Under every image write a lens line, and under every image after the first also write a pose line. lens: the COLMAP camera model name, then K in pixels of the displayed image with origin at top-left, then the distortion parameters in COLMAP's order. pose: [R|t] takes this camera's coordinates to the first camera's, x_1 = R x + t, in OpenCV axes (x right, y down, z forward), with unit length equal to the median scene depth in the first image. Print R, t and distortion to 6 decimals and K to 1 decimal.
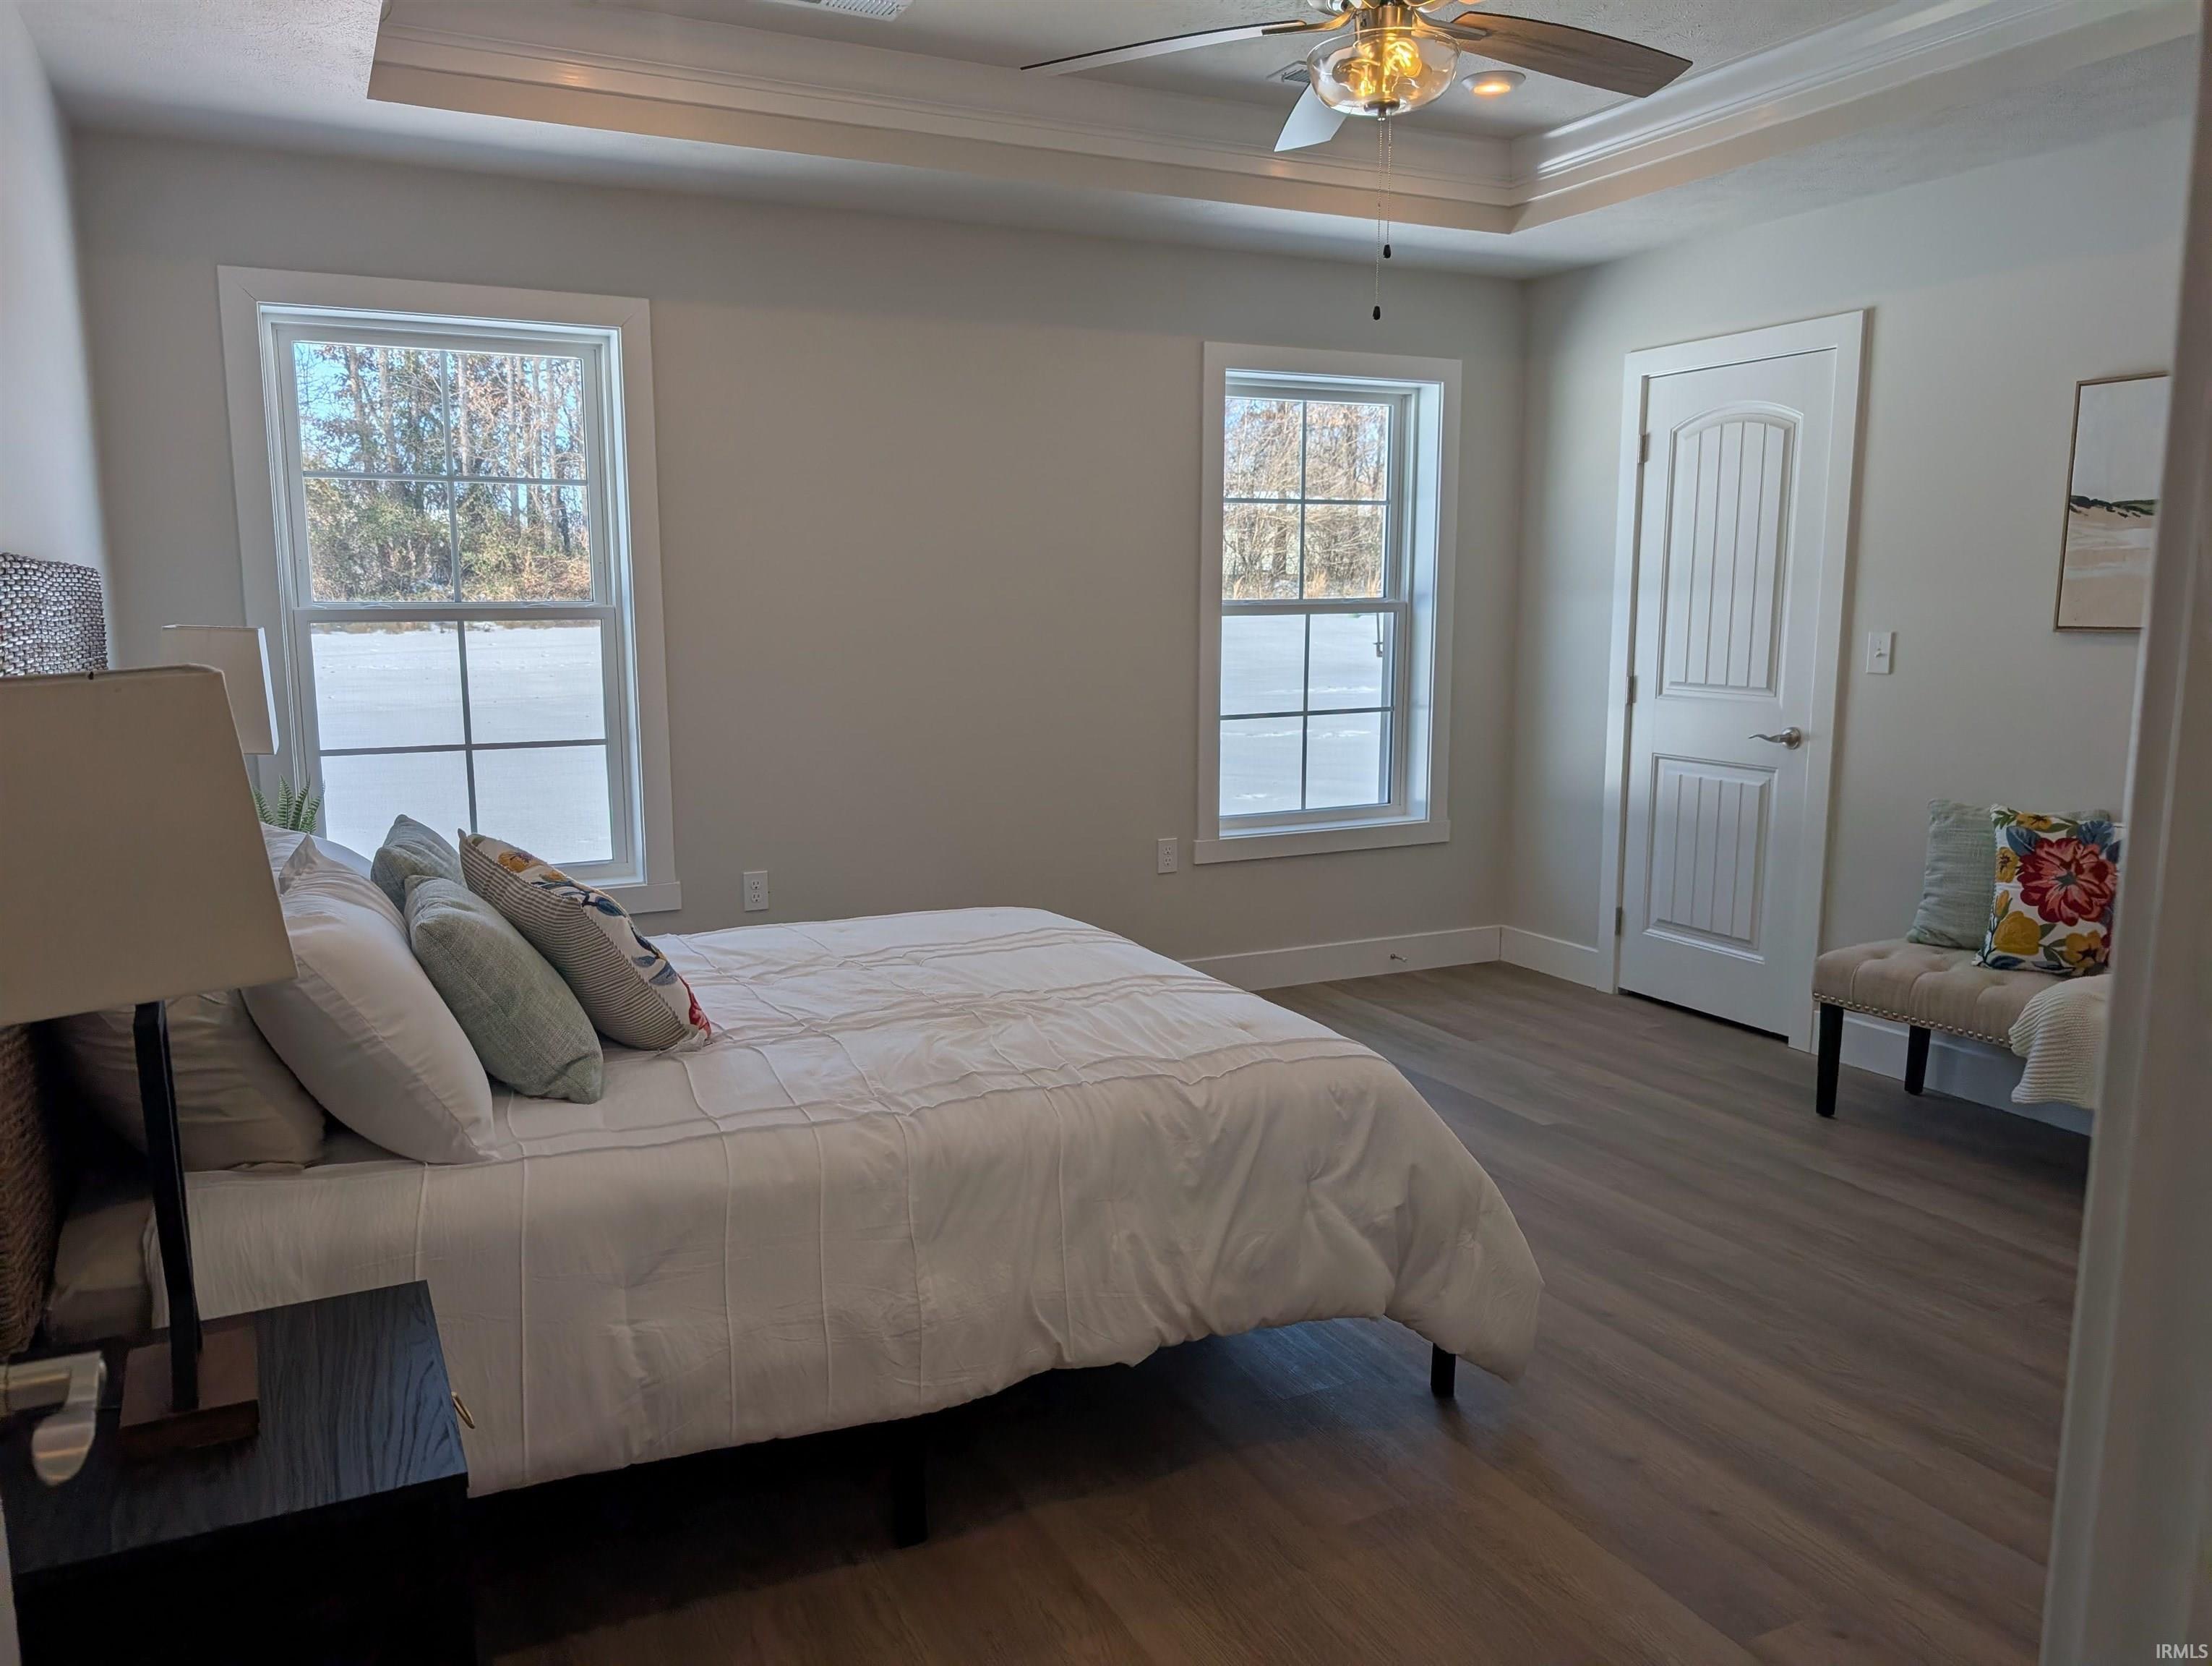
lens RADIAL K [[1605.0, 0, 1106.0], [0, 1605.0, 833.0], [0, 0, 1]] dist [0.022230, -0.011069]
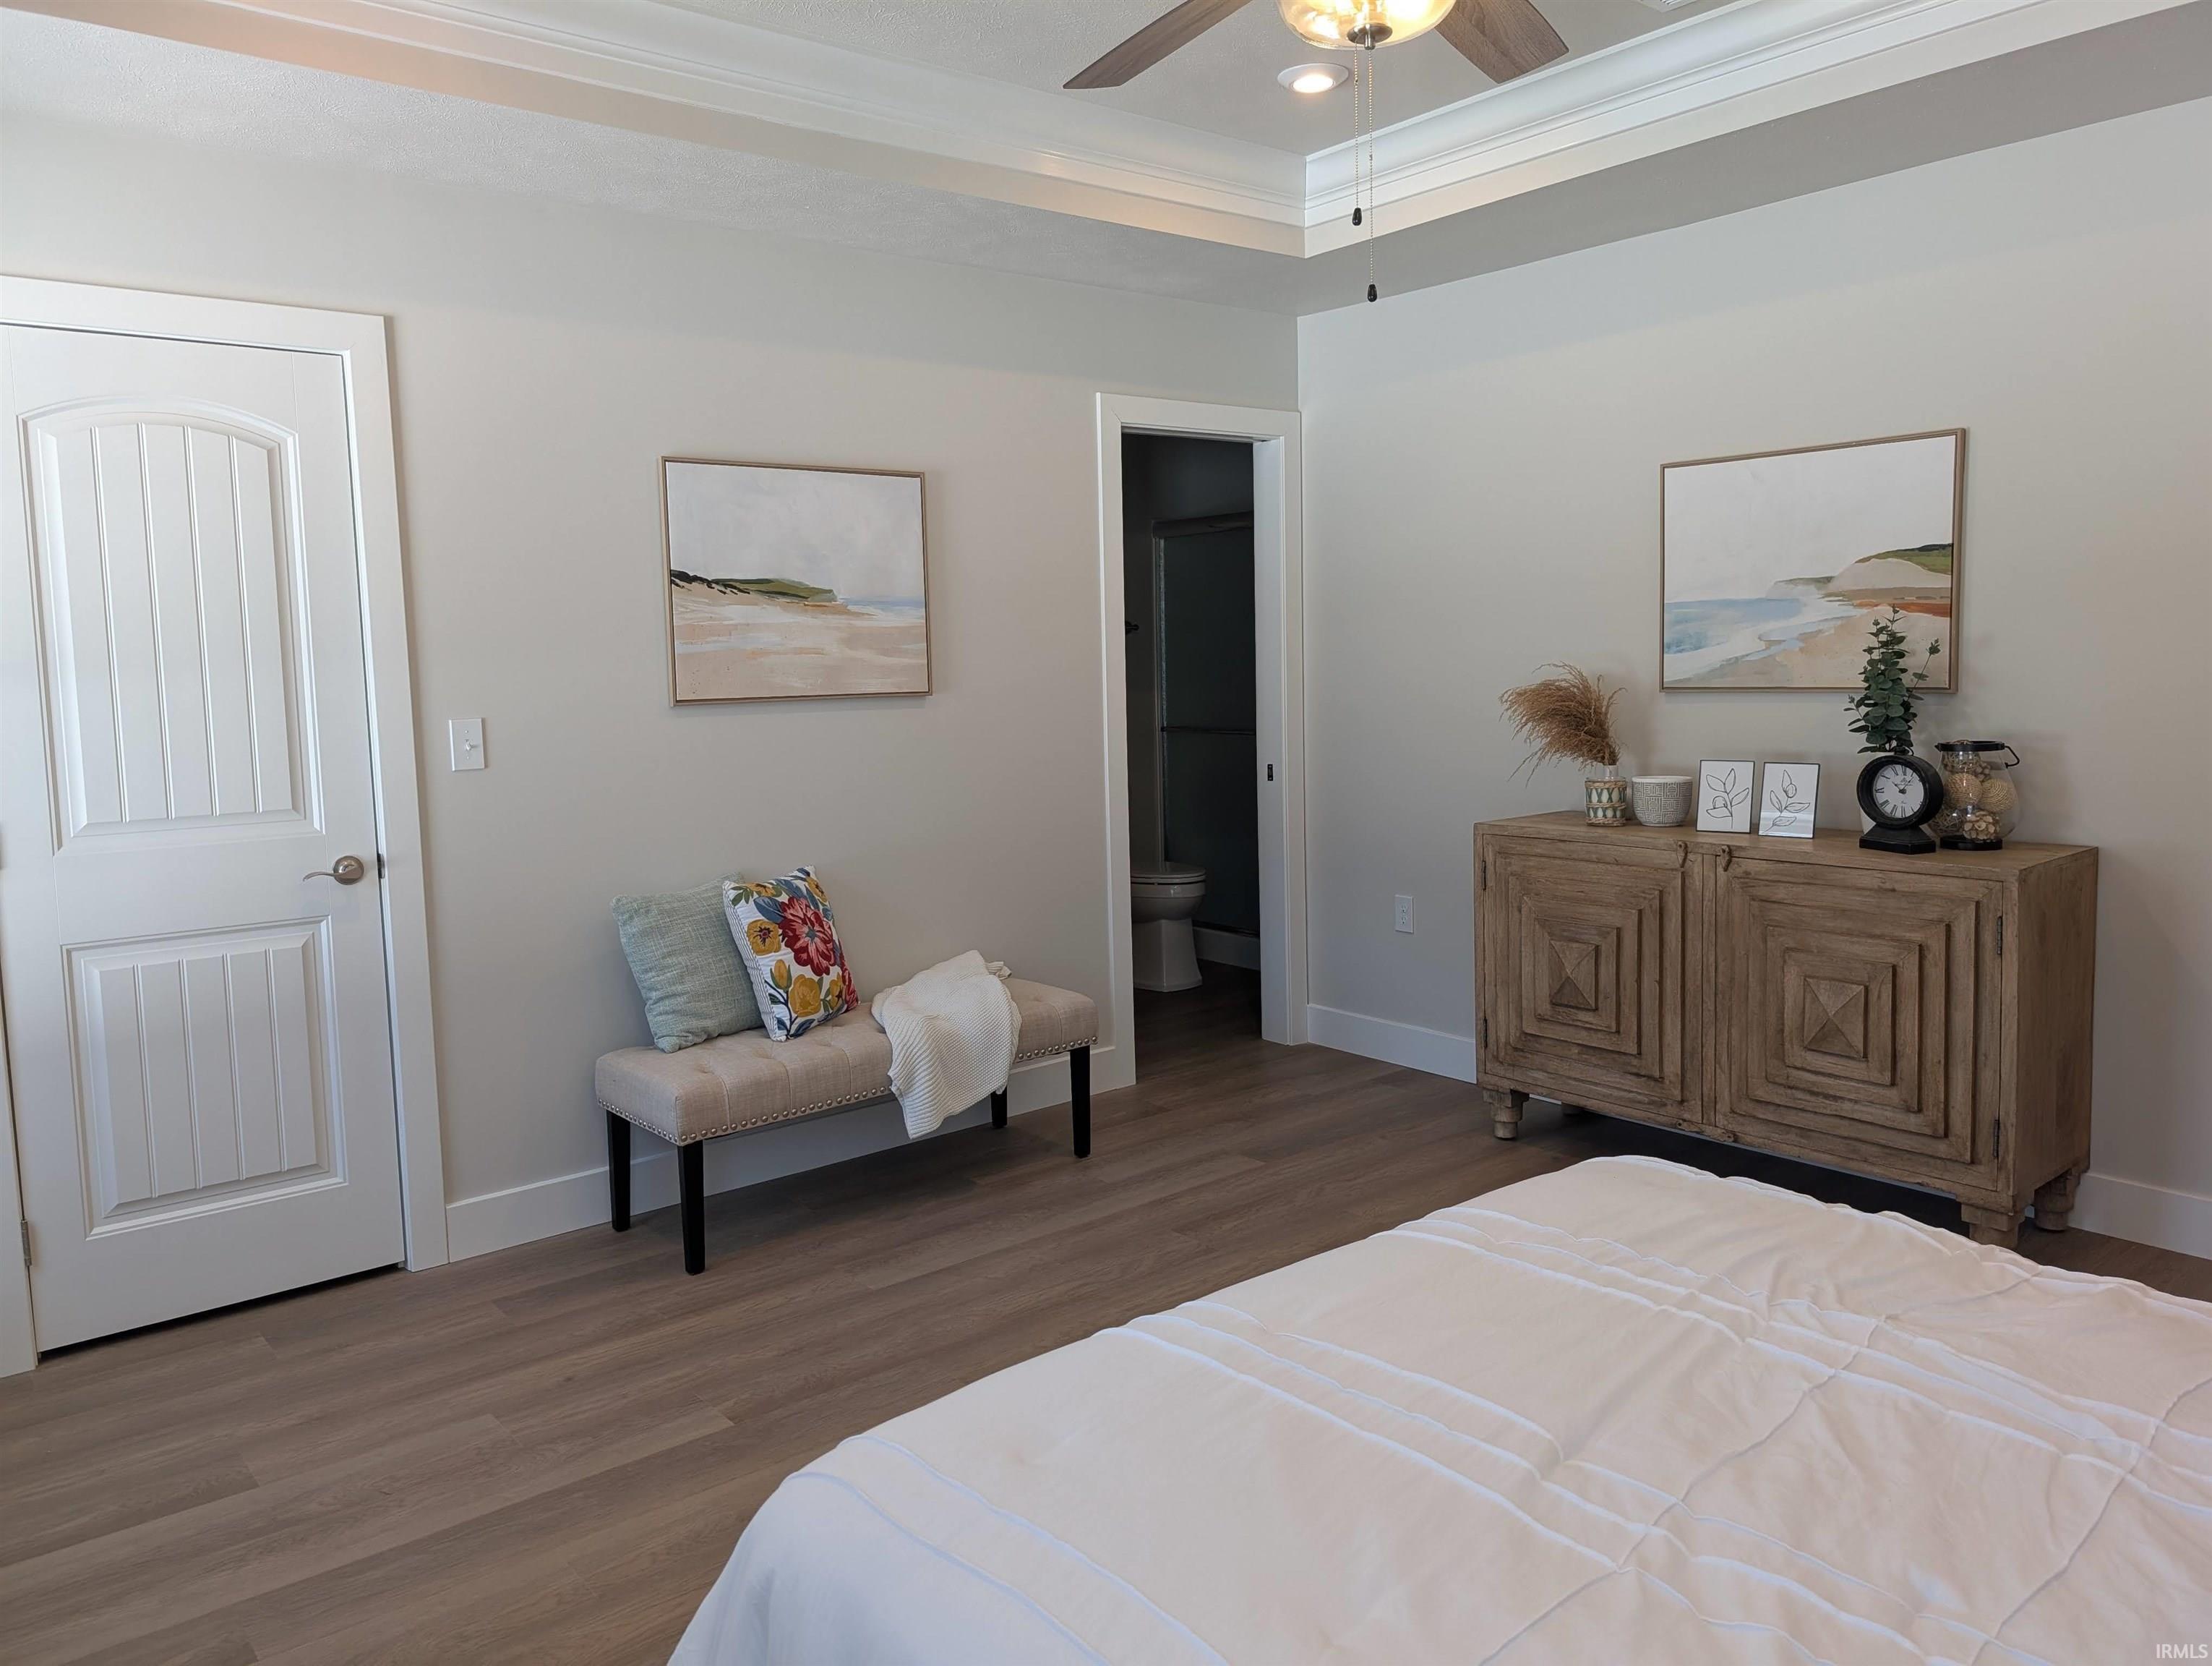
lens RADIAL K [[1584.4, 0, 1077.6], [0, 1584.4, 814.9], [0, 0, 1]] dist [0.086258, -0.106277]
pose [[-0.194016, -0.095381, 0.976350, -0.424834], [0.172843, 0.976369, 0.129729, -0.145465], [-0.965652, 0.193925, -0.172945, 0.956066]]
